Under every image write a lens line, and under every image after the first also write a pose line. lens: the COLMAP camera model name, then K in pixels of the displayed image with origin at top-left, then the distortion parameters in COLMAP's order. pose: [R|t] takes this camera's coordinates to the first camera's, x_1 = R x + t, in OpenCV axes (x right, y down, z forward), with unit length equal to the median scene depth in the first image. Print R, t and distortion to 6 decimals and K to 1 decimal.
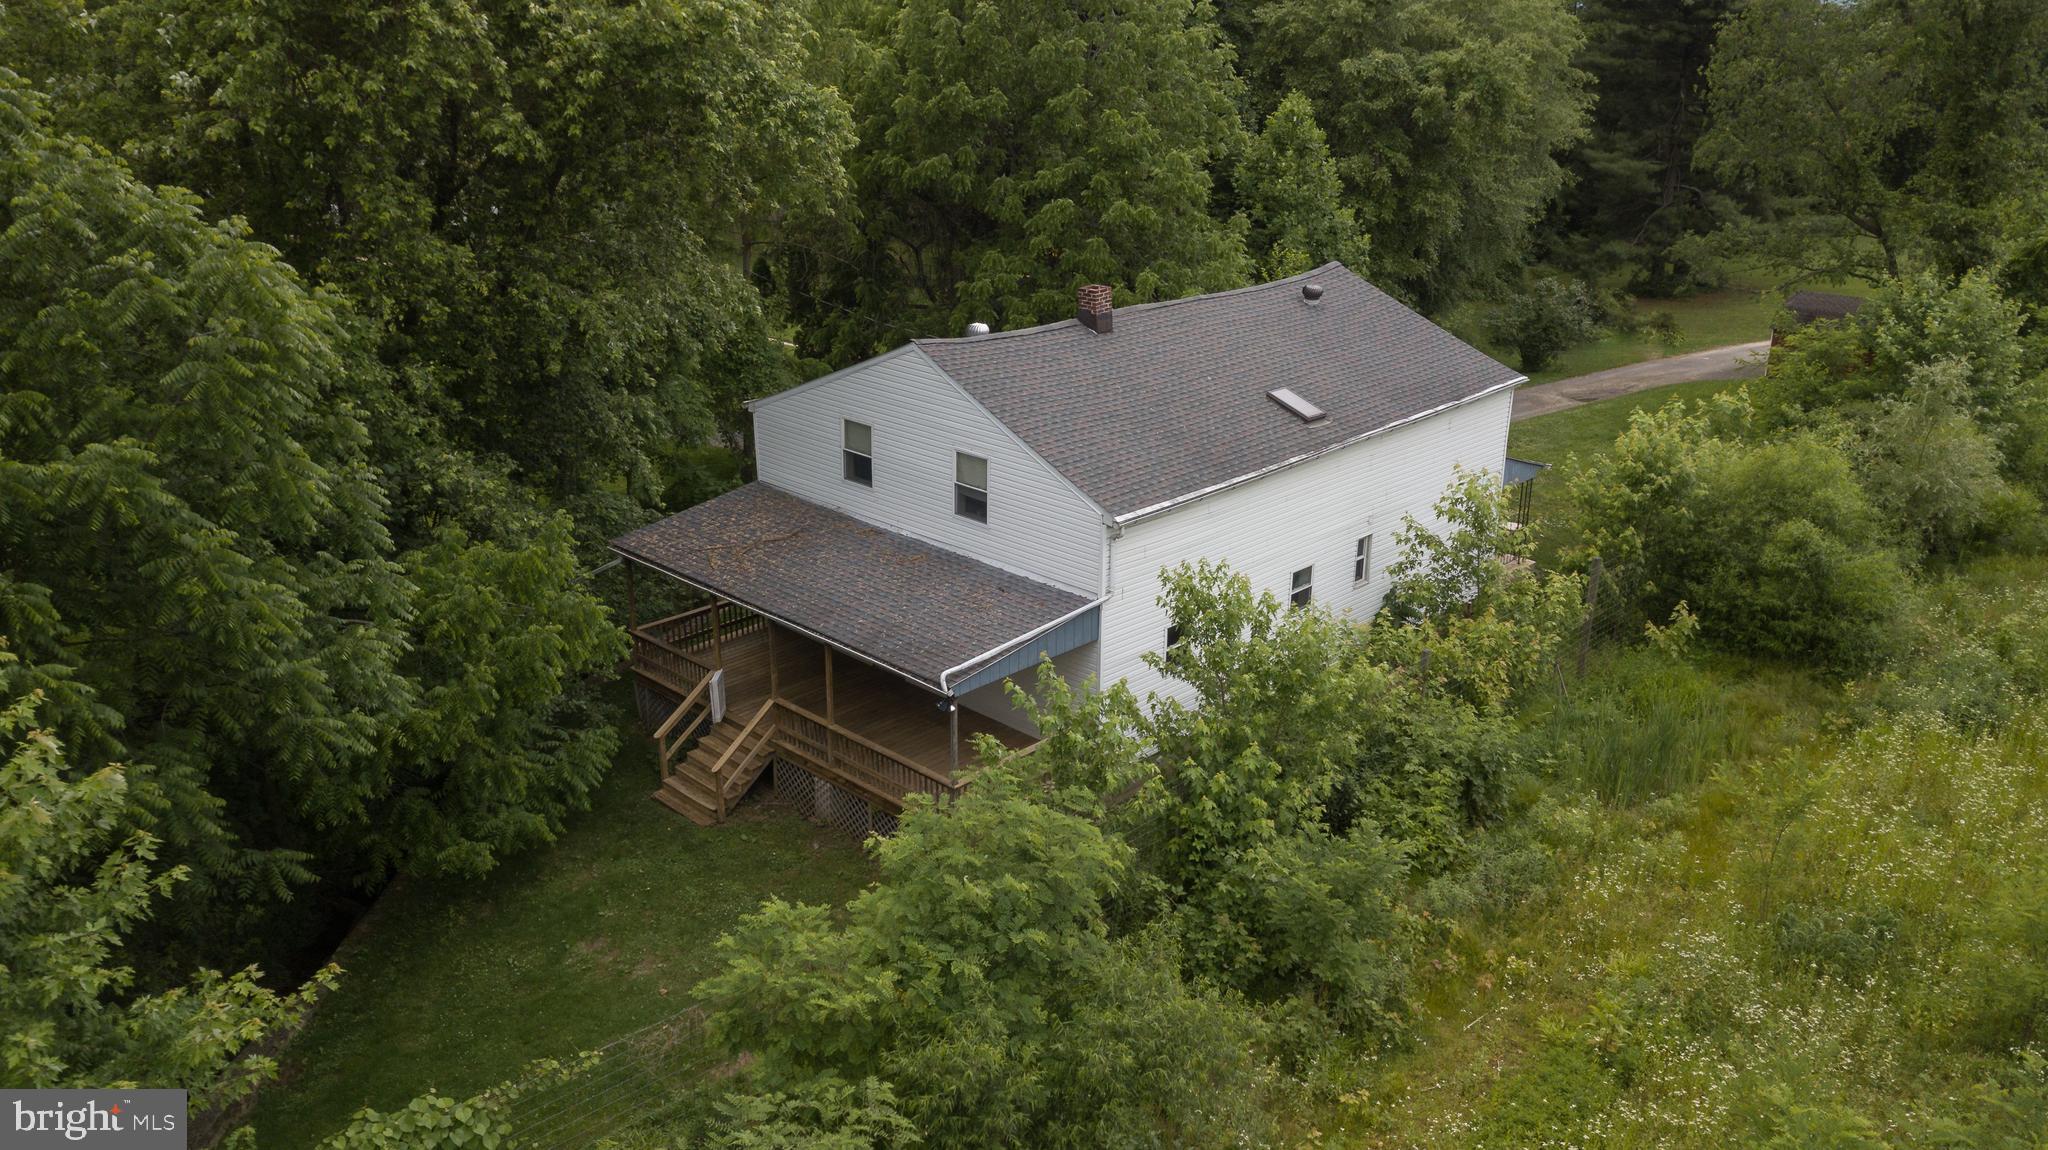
lens RADIAL K [[1567.9, 0, 1024.0], [0, 1567.9, 575.0], [0, 0, 1]] dist [0.019288, 0.000570]
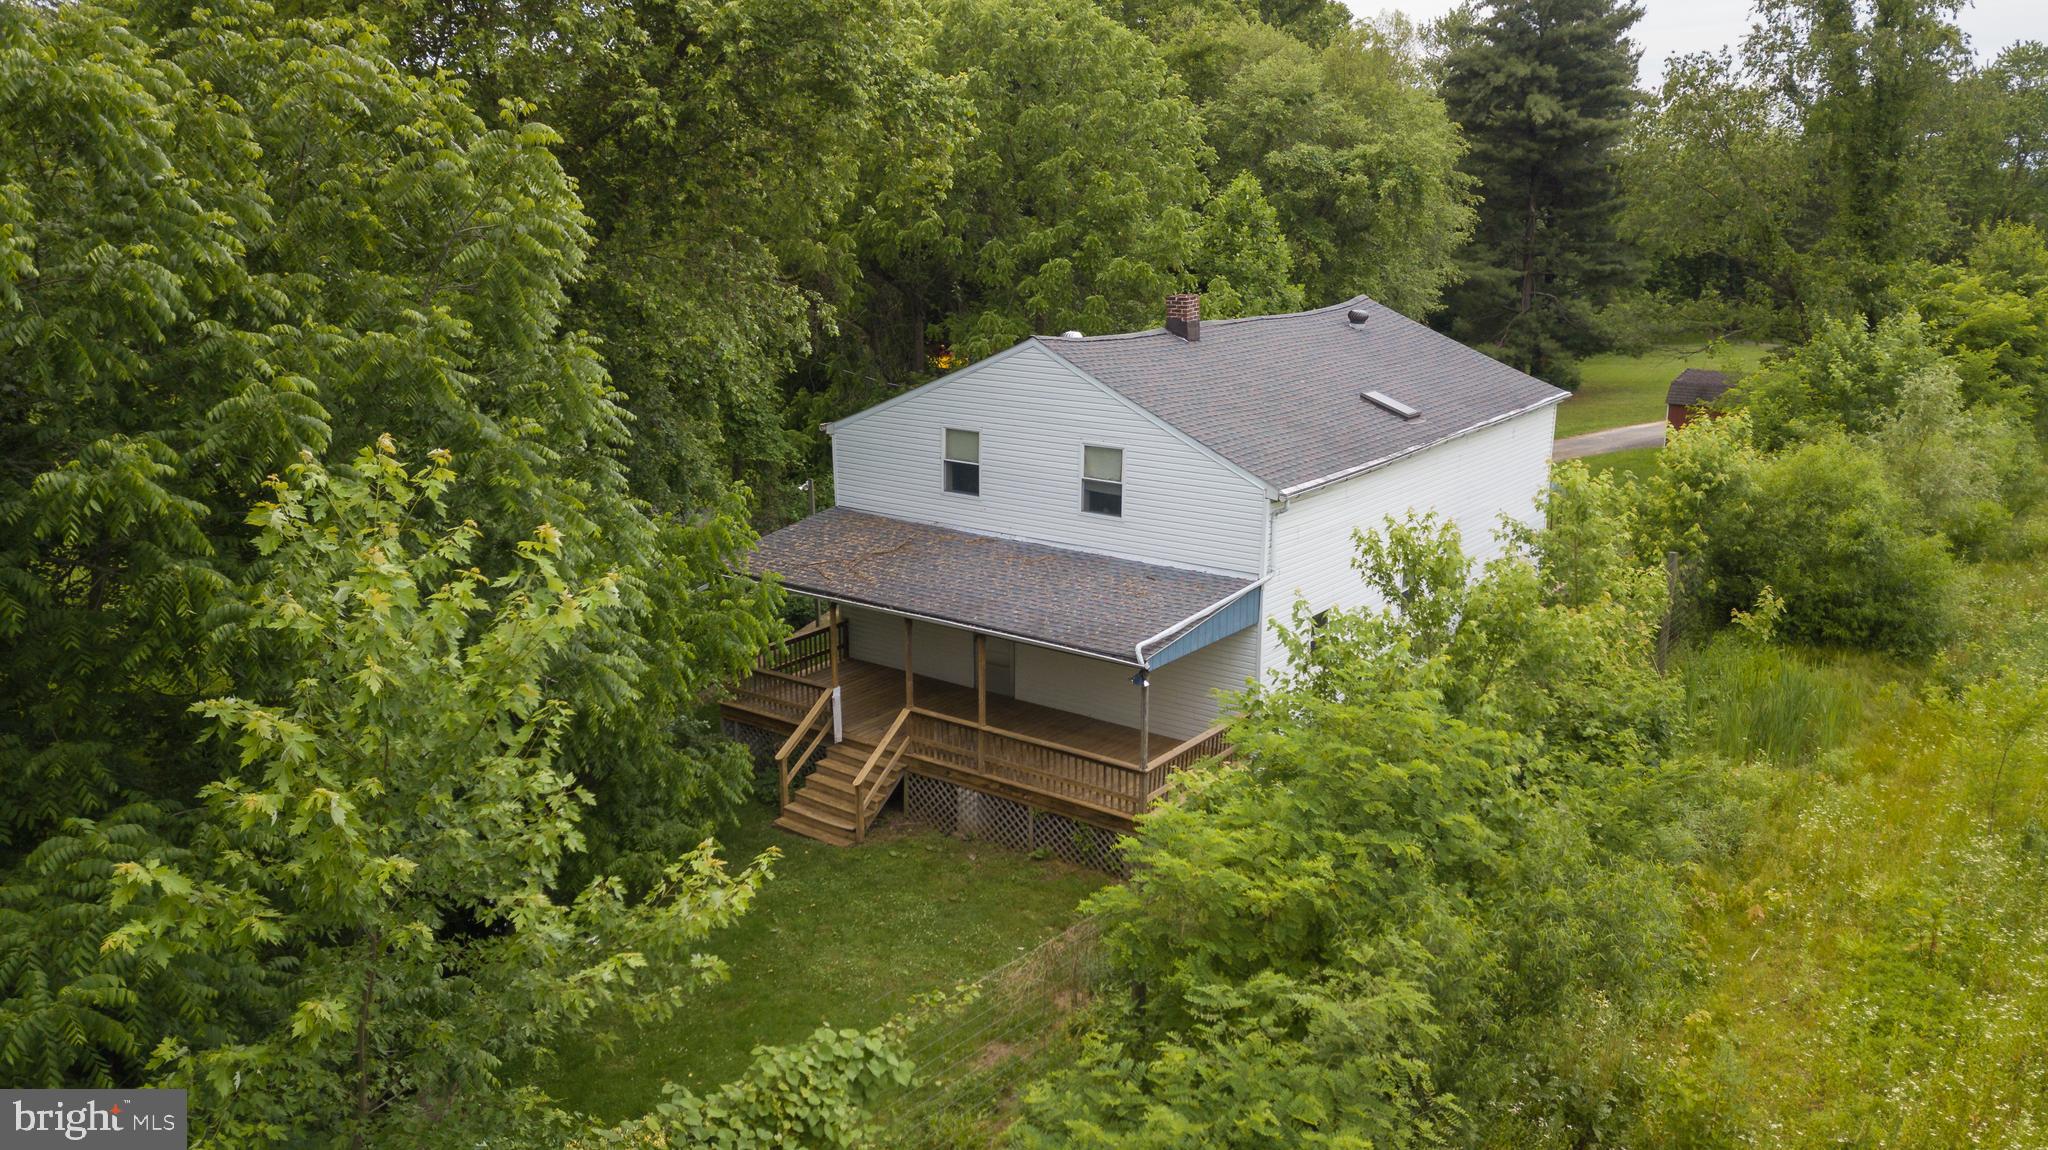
lens RADIAL K [[1555.1, 0, 1021.8], [0, 1555.1, 580.7], [0, 0, 1]] dist [0.021770, -0.002170]
pose [[0.991893, -0.036488, 0.121722, -0.185980], [0.048237, 0.994306, -0.095021, 0.086741], [-0.117561, 0.100123, 0.988005, 0.054620]]
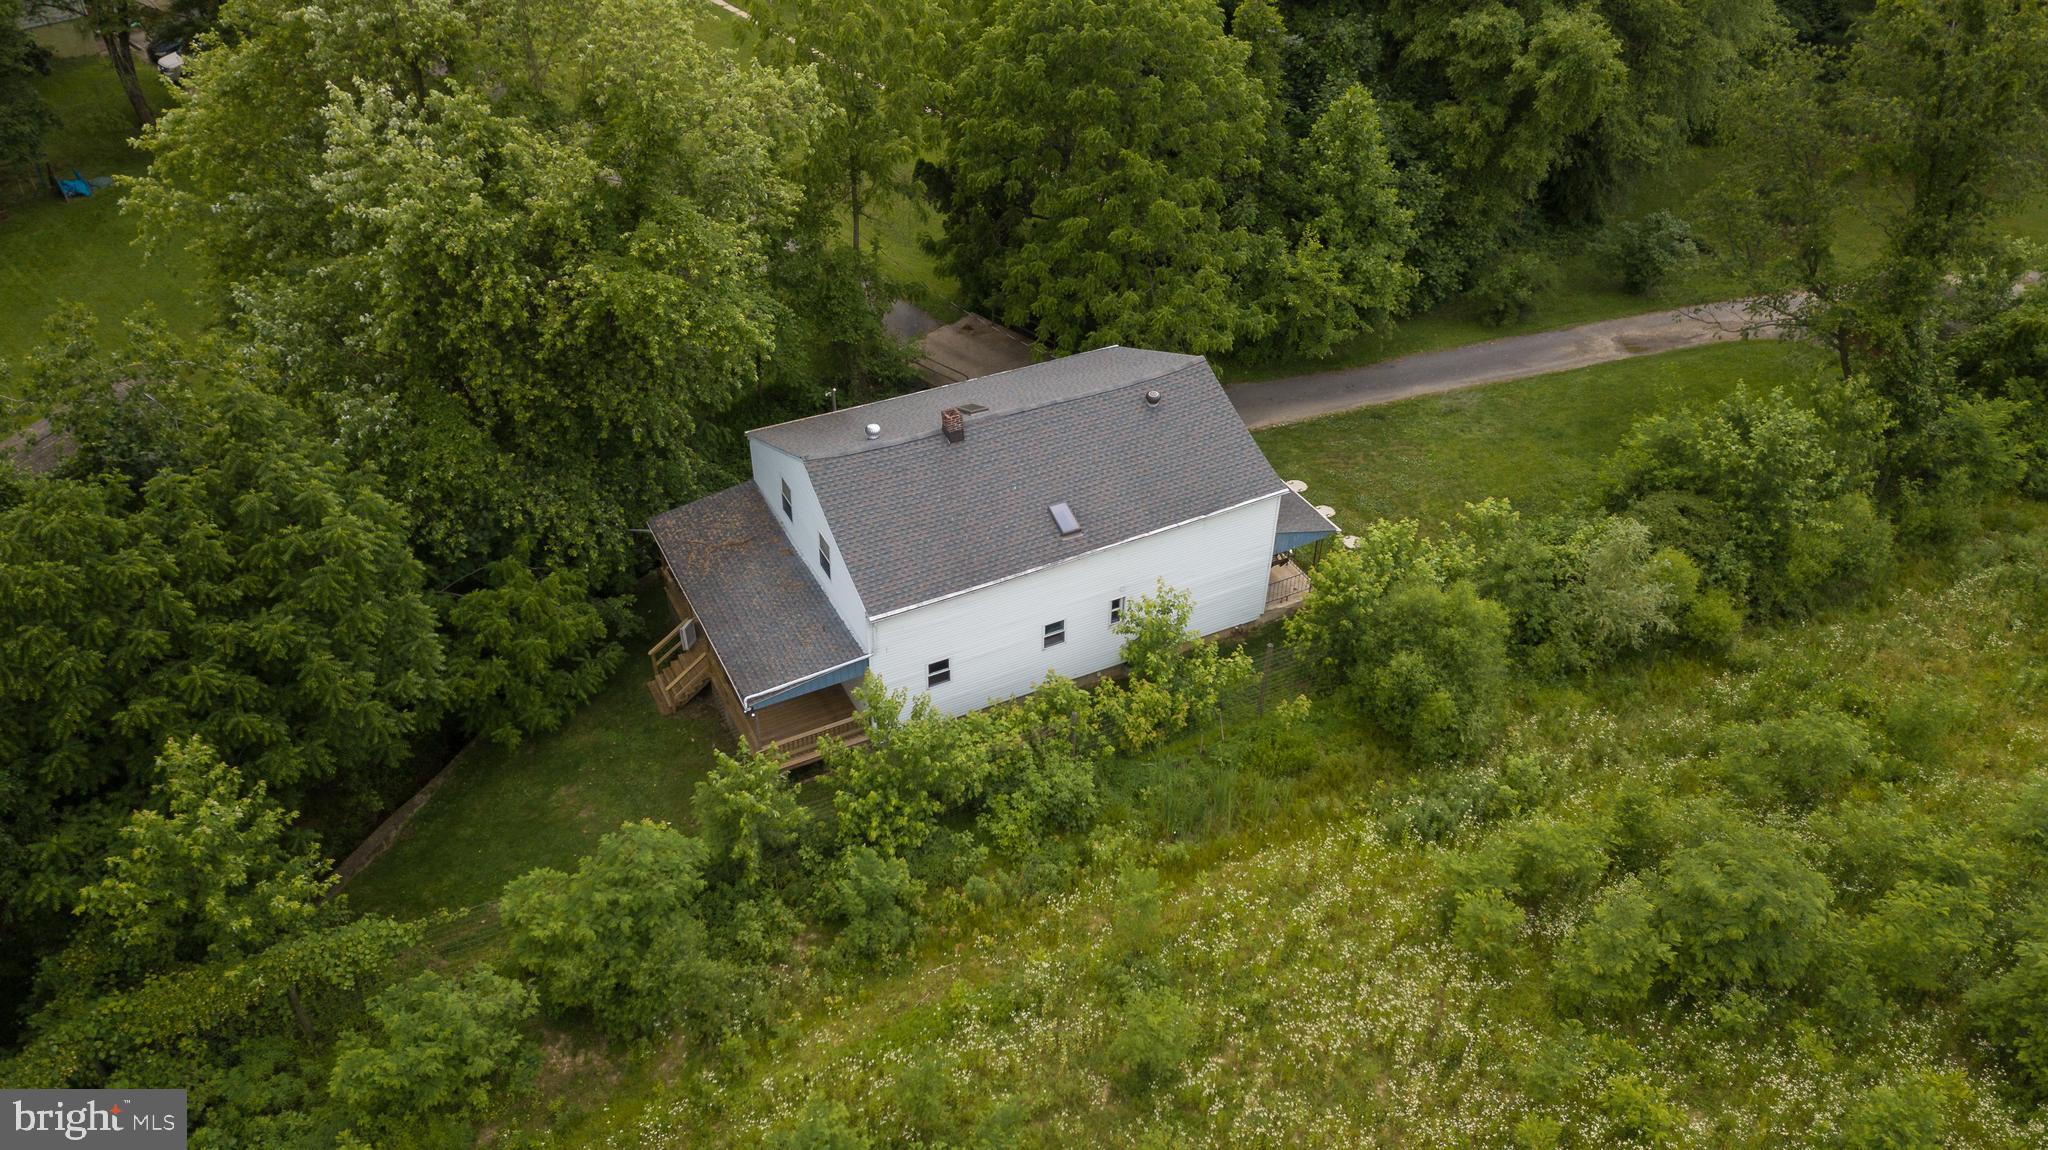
lens RADIAL K [[1555.1, 0, 1021.8], [0, 1555.1, 580.7], [0, 0, 1]] dist [0.021770, -0.002170]
pose [[0.948761, 0.198010, -0.246262, 0.510008], [-0.117047, 0.944101, 0.308176, -0.501579], [0.293518, -0.263561, 0.918903, -0.378263]]
